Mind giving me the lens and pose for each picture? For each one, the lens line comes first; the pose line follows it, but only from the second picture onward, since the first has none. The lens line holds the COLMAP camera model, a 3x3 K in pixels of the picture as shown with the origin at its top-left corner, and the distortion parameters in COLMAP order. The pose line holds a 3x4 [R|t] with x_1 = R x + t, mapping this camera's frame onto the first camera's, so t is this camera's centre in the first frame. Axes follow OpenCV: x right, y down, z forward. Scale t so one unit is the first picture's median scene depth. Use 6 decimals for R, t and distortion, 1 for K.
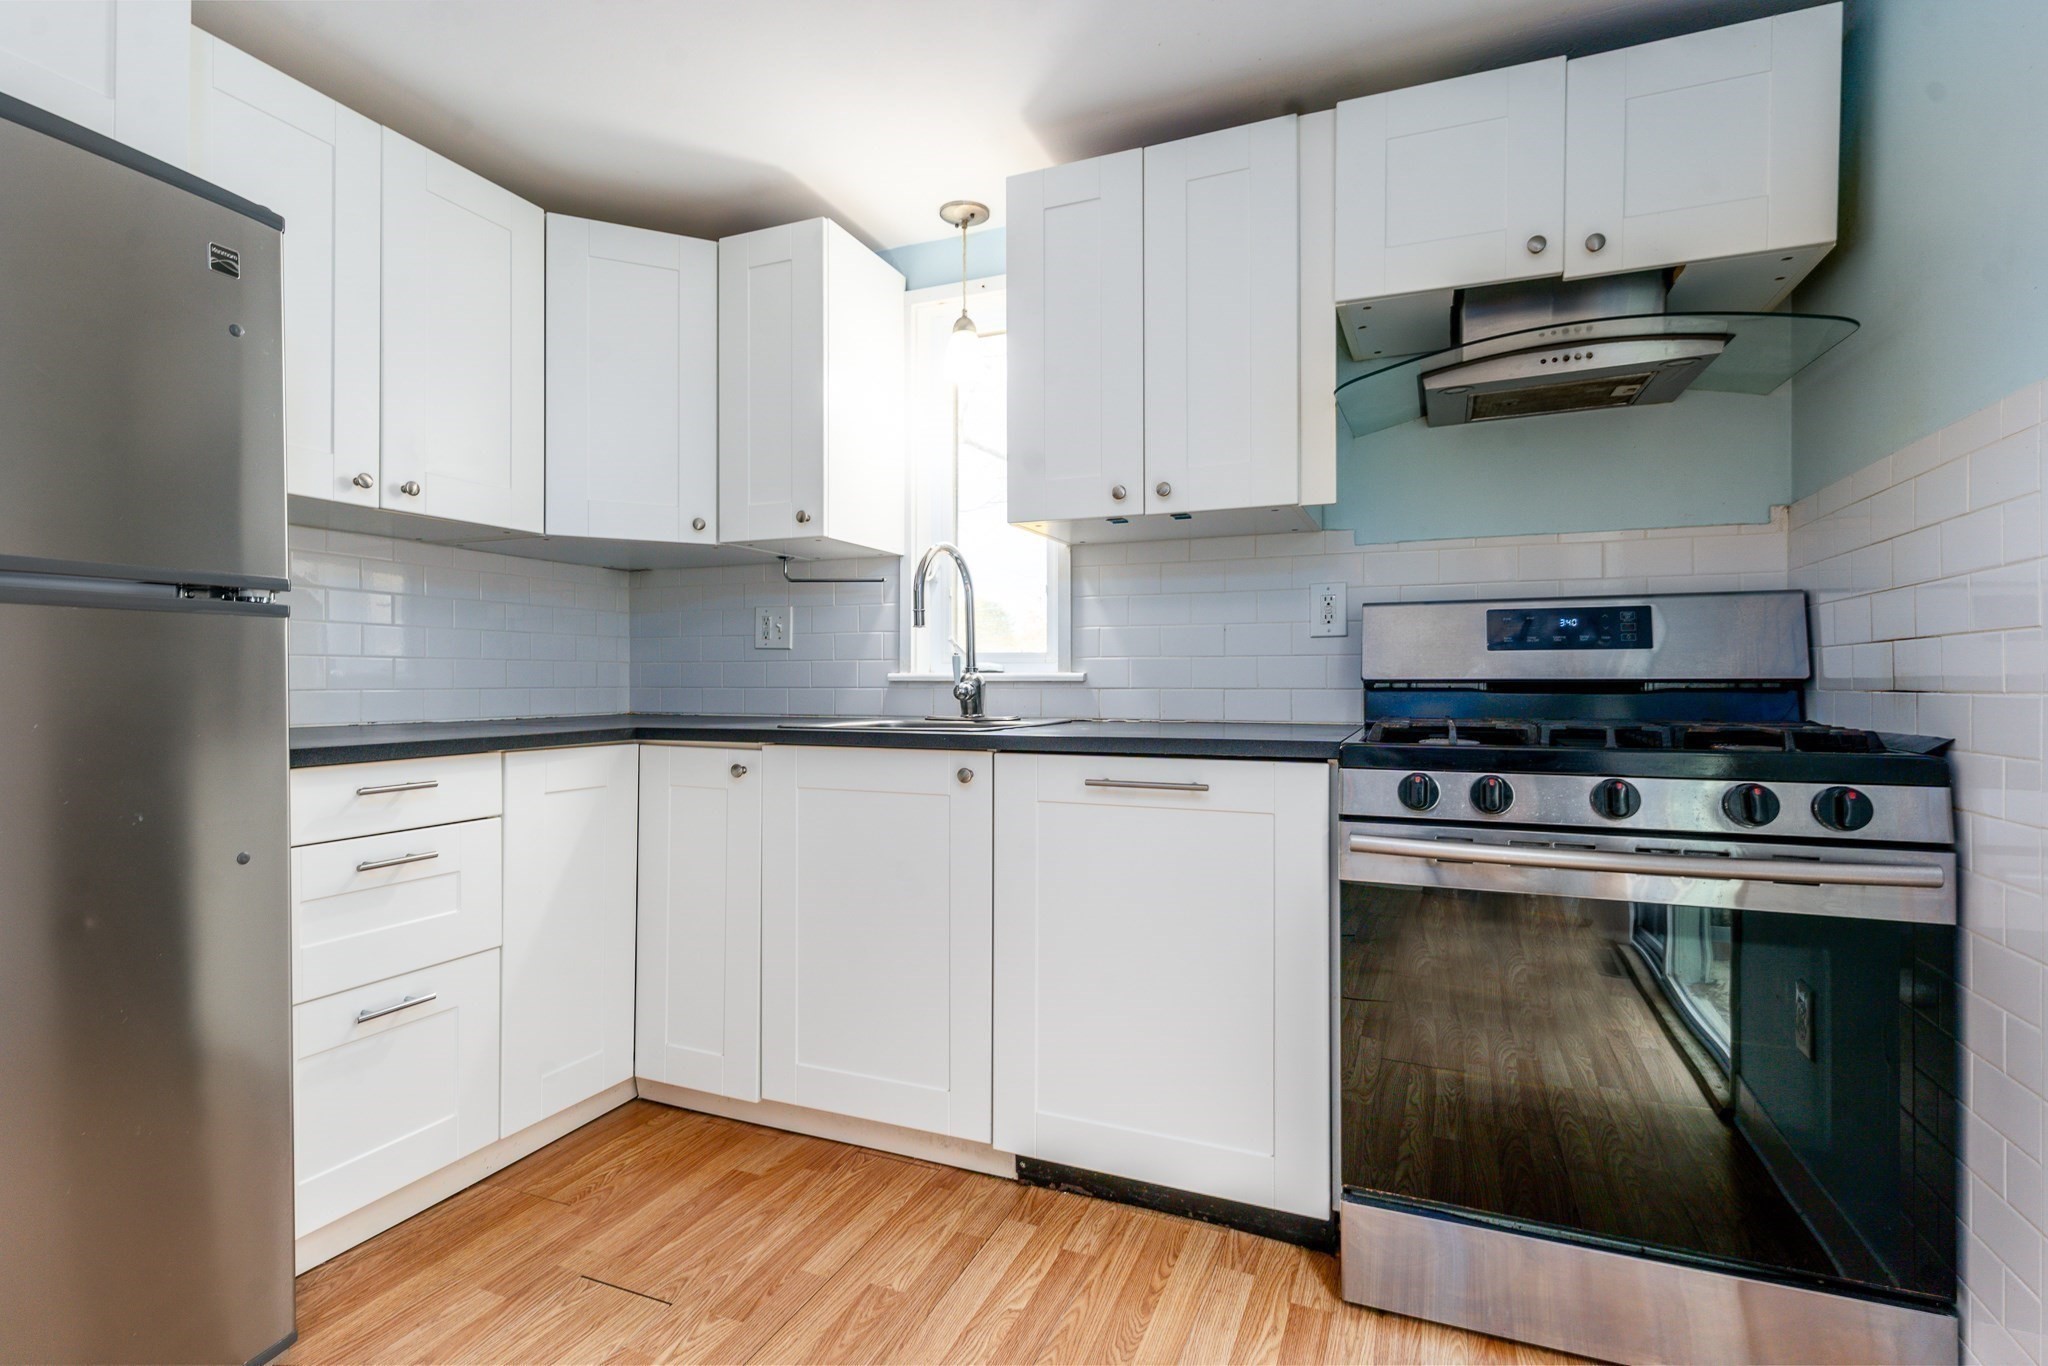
lens RADIAL K [[967.9, 0, 989.0], [0, 967.9, 678.7], [0, 0, 1]] dist [0.000210, -0.000090]
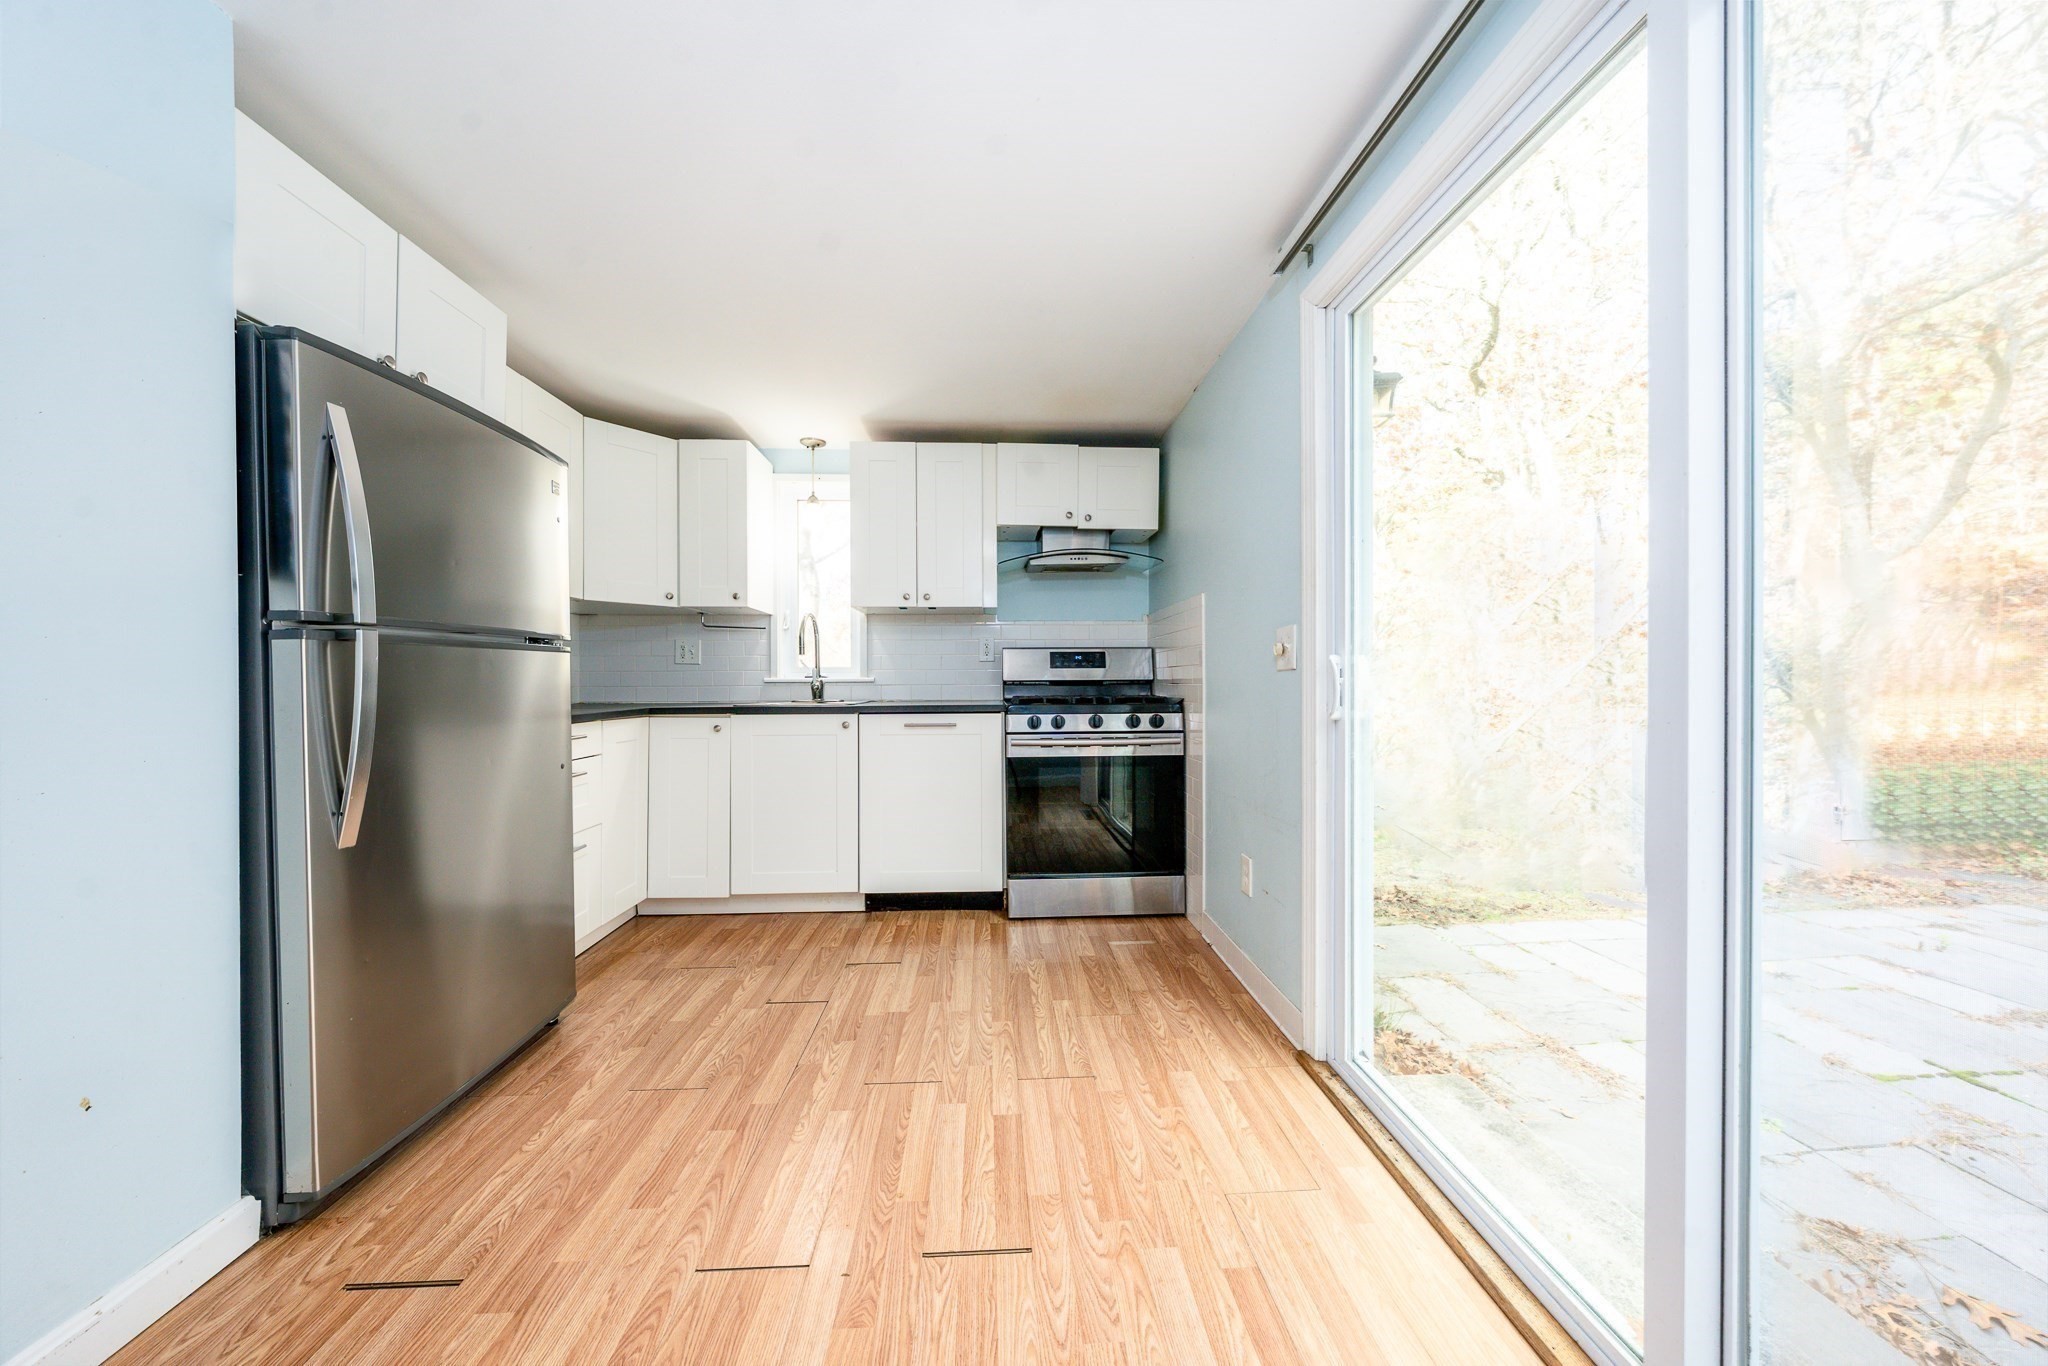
lens RADIAL K [[700.4, 0, 1023.1], [0, 700.4, 681.4], [0, 0, 1]] dist [-0.001091, -0.000092]
pose [[0.883292, -0.004237, 0.468803, -0.395589], [0.003159, 0.999990, 0.003086, -0.001980], [-0.468812, -0.001245, 0.883297, -0.561481]]
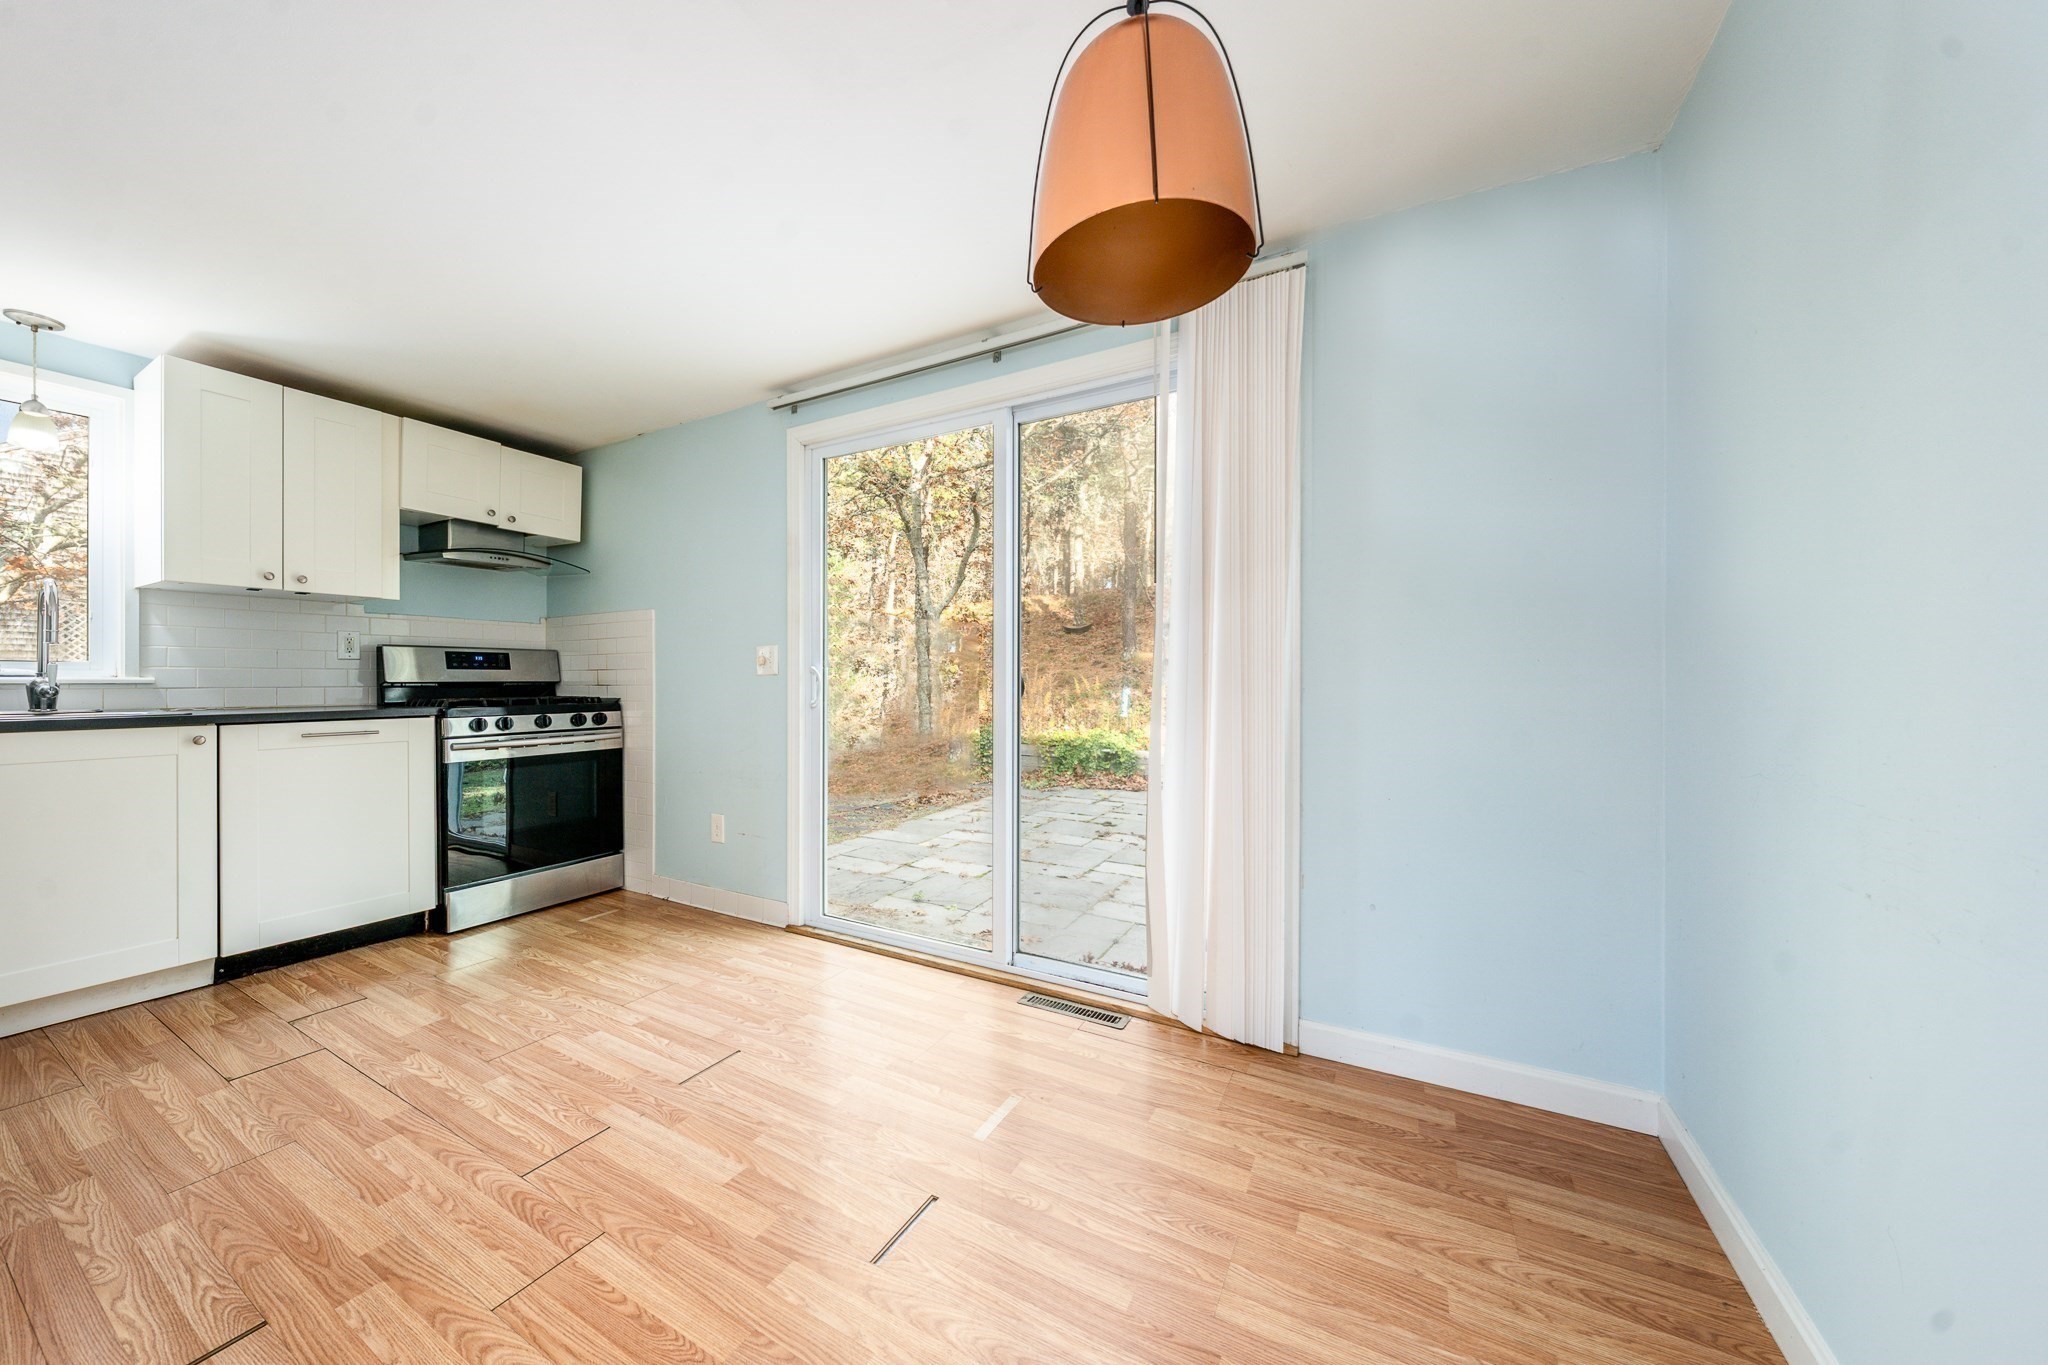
lens RADIAL K [[698.3, 0, 998.9], [0, 698.3, 680.5], [0, 0, 1]] dist [-0.004263, -0.000101]
pose [[0.076326, 0.000690, 0.997083, -1.060289], [-0.000450, 1.000000, -0.000657, -0.001774], [-0.997083, -0.000399, 0.076326, -0.438018]]
